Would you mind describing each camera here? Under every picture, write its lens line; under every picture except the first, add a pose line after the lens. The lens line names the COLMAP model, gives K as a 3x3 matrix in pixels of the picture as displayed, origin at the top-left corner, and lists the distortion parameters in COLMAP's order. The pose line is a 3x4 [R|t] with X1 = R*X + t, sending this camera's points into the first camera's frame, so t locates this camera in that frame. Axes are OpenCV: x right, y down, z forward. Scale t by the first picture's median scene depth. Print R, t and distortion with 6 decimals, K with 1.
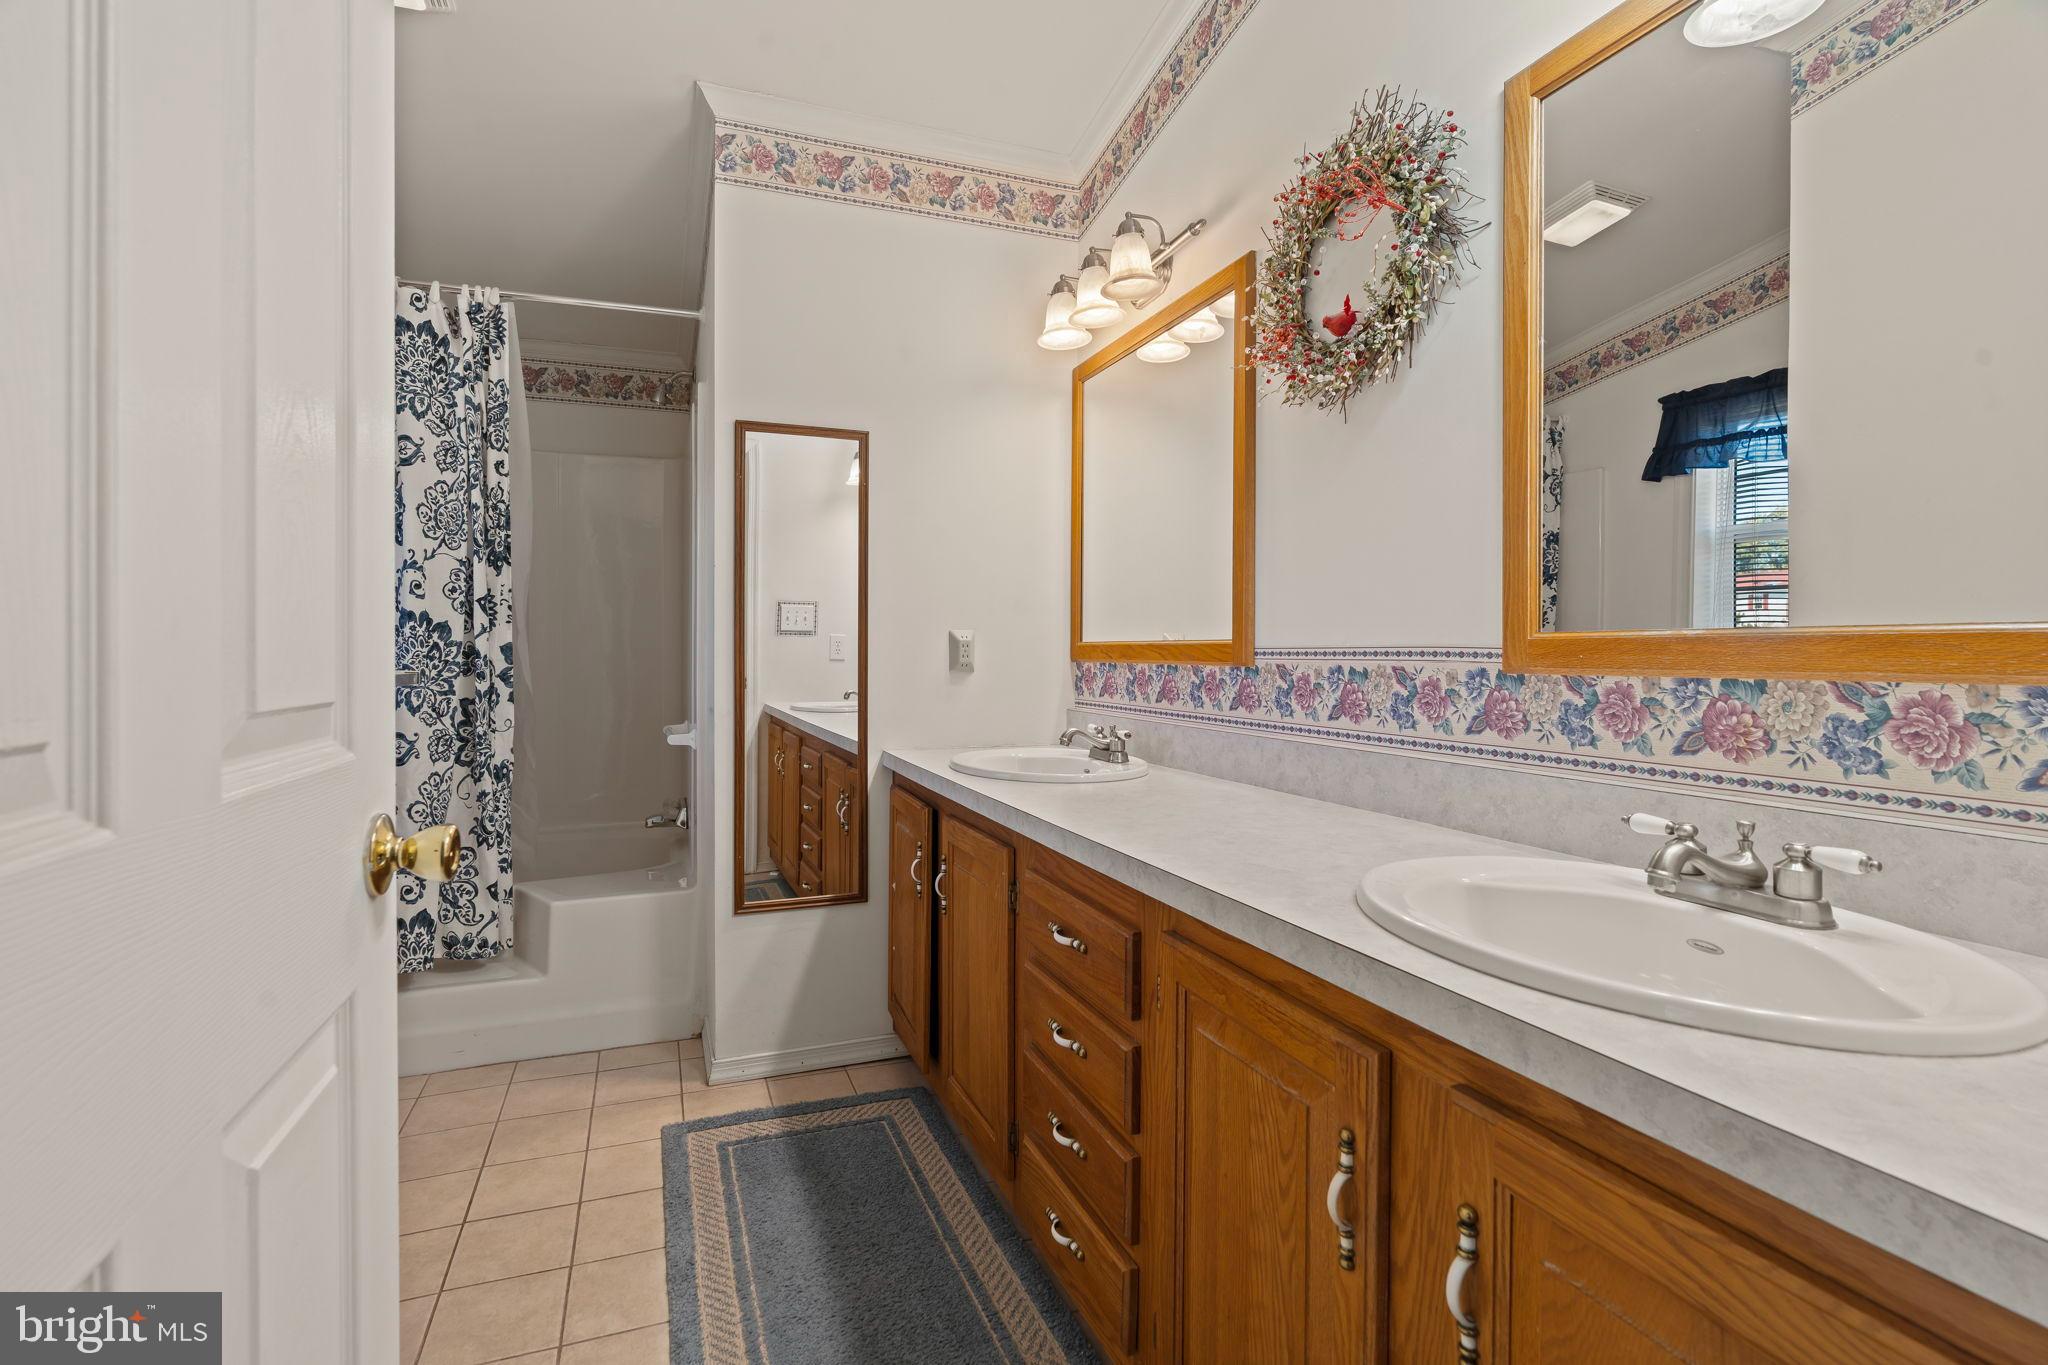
lens RADIAL K [[929.1, 0, 1020.8], [0, 929.1, 670.9], [0, 0, 1]] dist [0.001286, 0.000005]
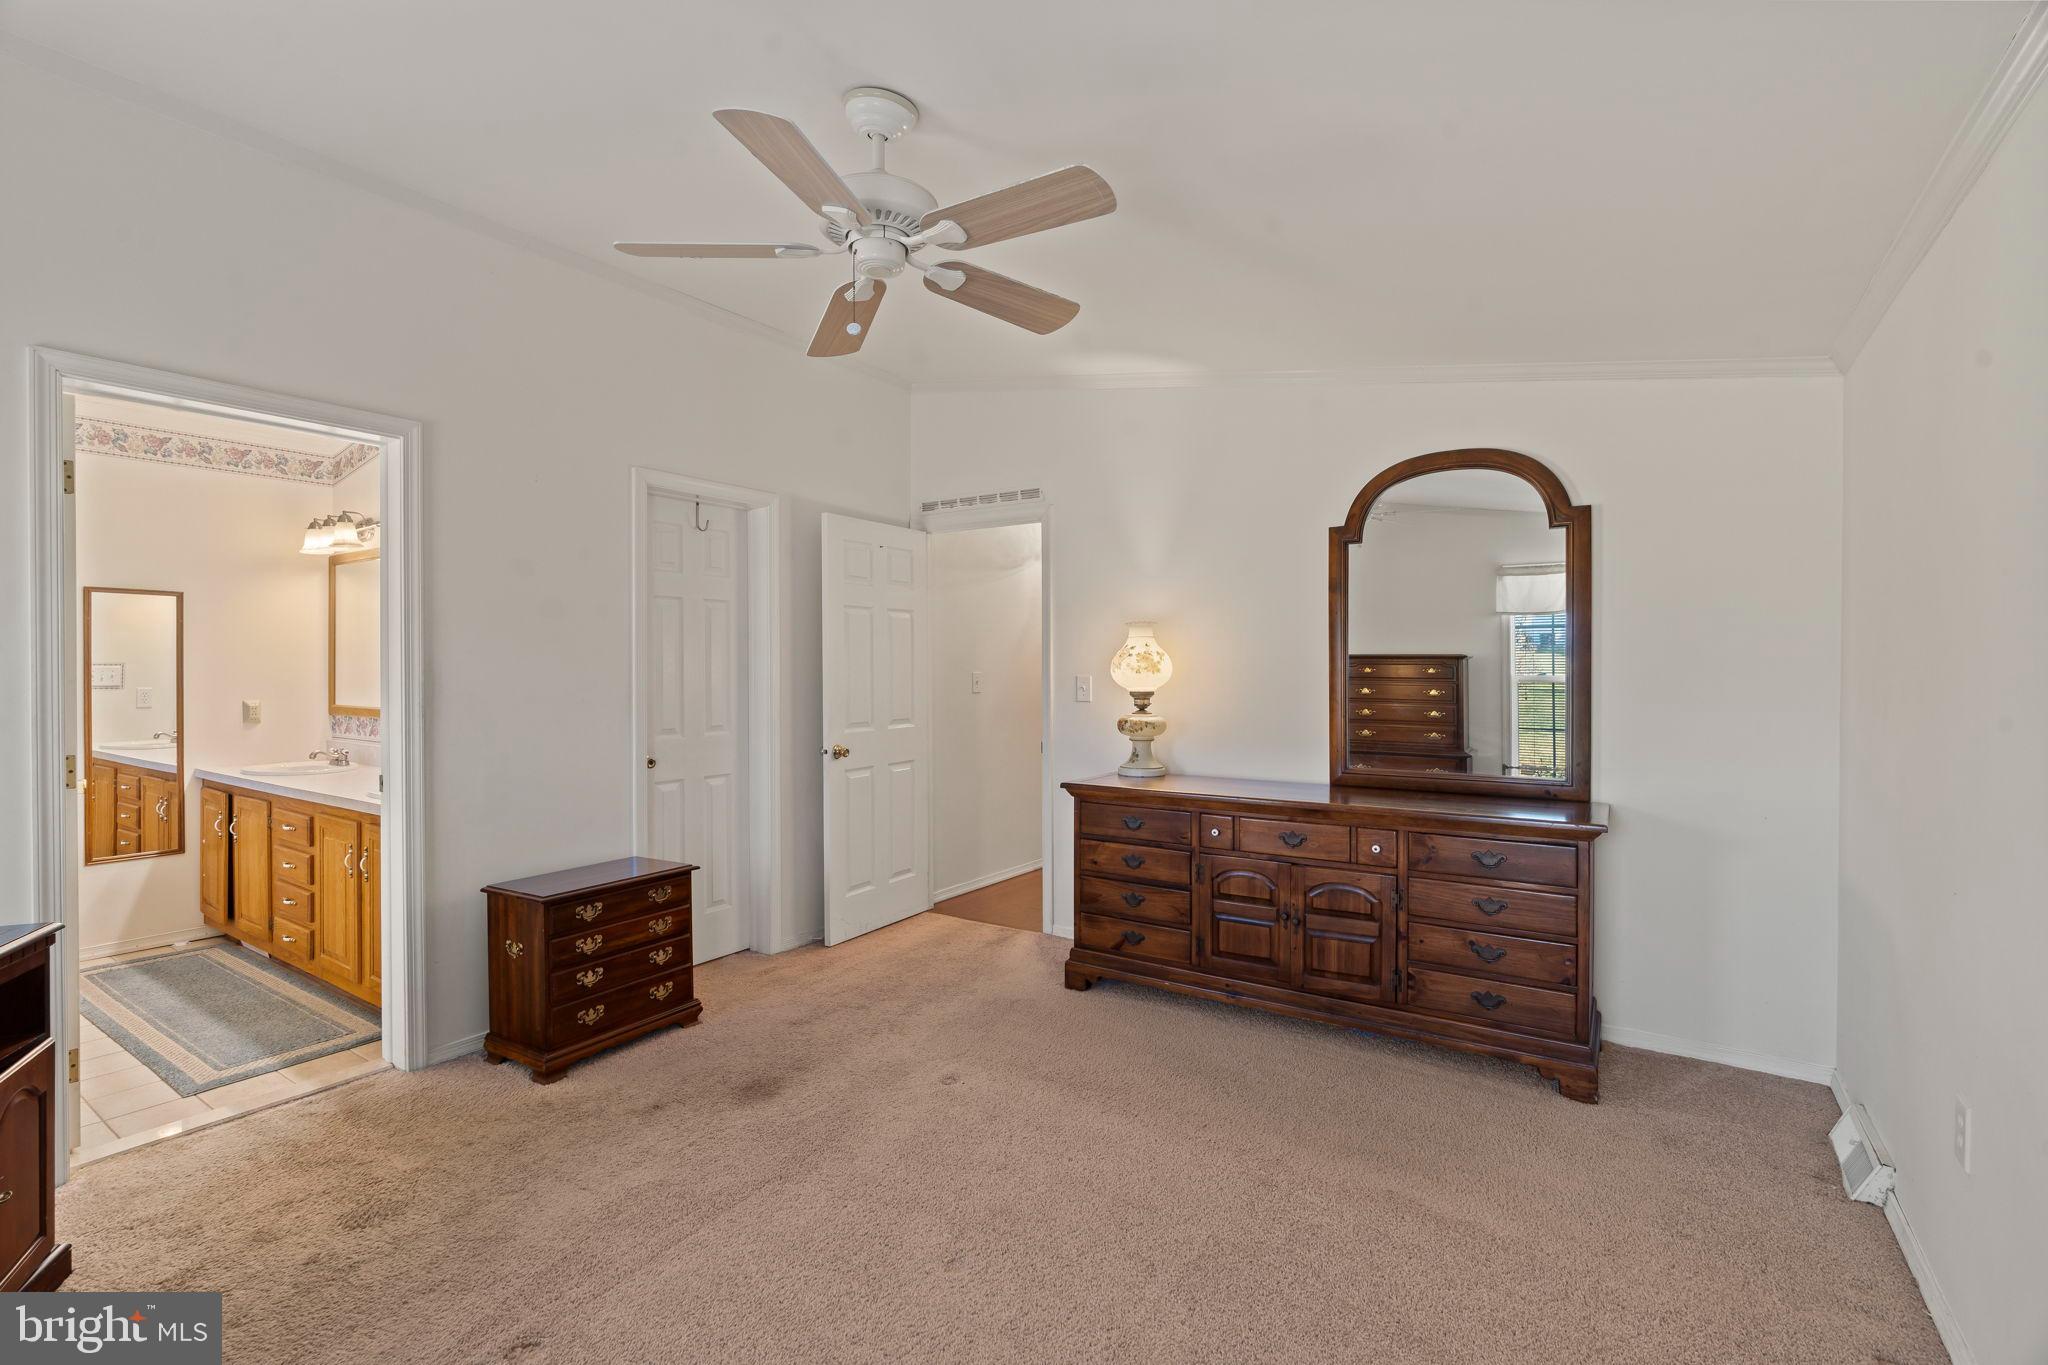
lens RADIAL K [[929.1, 0, 1016.0], [0, 929.1, 678.9], [0, 0, 1]] dist [0.001286, 0.000005]
pose [[0.834593, -0.007090, 0.550822, 0.190316], [0.011705, 0.999920, -0.004865, -0.061269], [-0.550743, 0.010508, 0.834608, -1.401982]]
